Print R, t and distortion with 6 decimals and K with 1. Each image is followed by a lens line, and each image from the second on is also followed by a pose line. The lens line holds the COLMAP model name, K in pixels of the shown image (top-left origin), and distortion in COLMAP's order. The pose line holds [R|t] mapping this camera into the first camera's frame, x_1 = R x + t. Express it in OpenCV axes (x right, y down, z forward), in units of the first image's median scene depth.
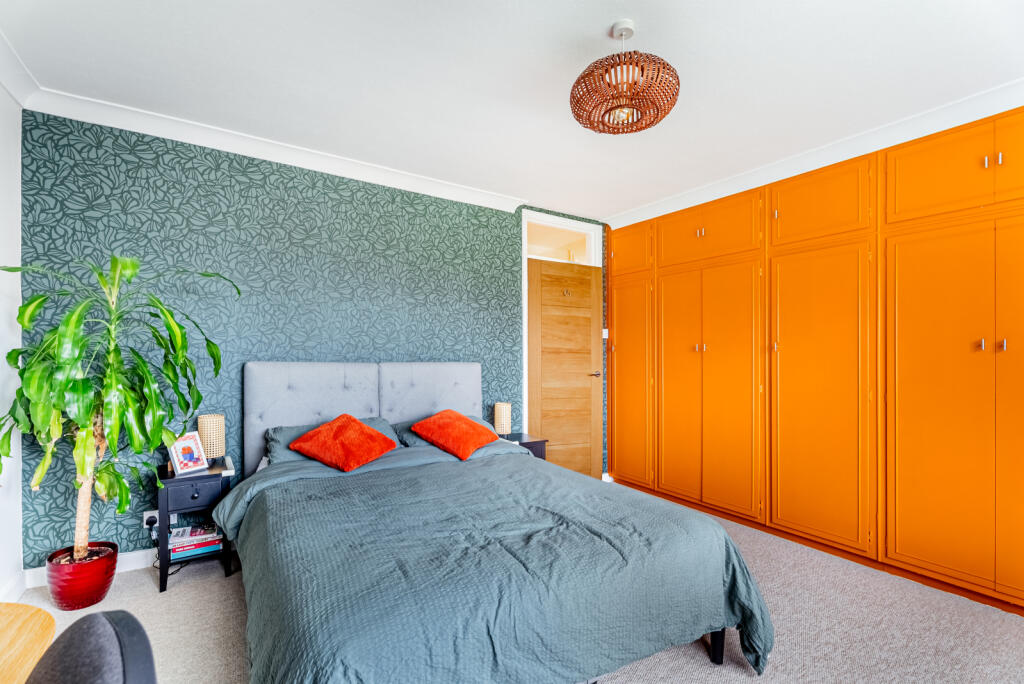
lens RADIAL K [[456.9, 0, 509.9], [0, 456.9, 350.7], [0, 0, 1]] dist [-0.002464, 0.000097]
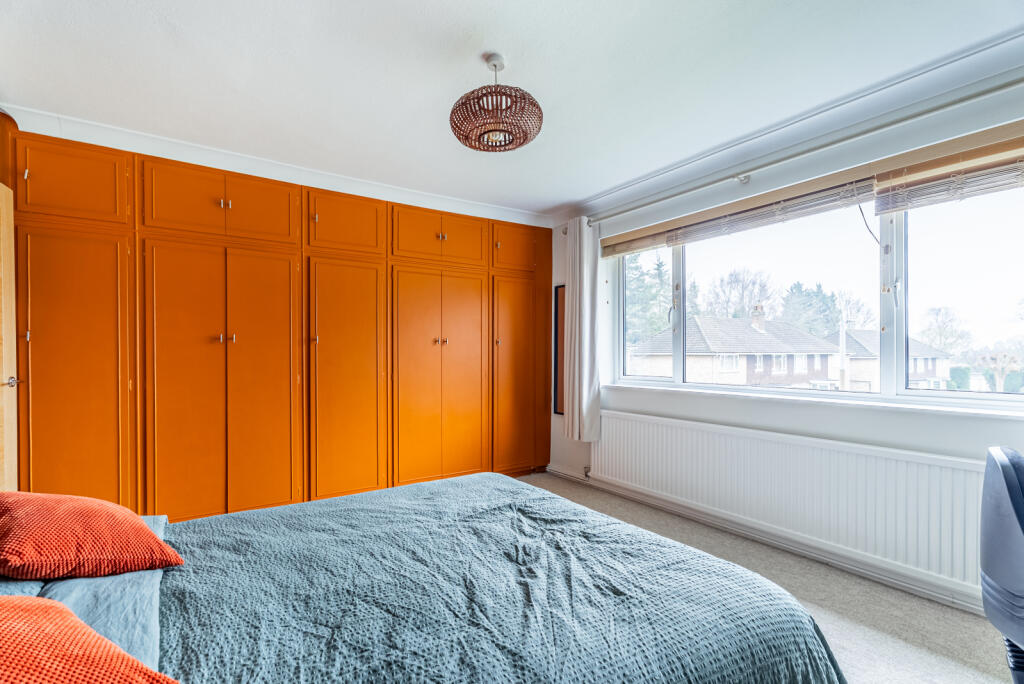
lens RADIAL K [[456.9, 0, 507.9], [0, 456.9, 342.1], [0, 0, 1]] dist [-0.002464, 0.000097]
pose [[-0.032627, -0.000736, 0.999467, -0.559032], [-0.002847, 0.999996, 0.000643, -0.001778], [-0.999464, -0.002825, -0.032629, 0.621117]]
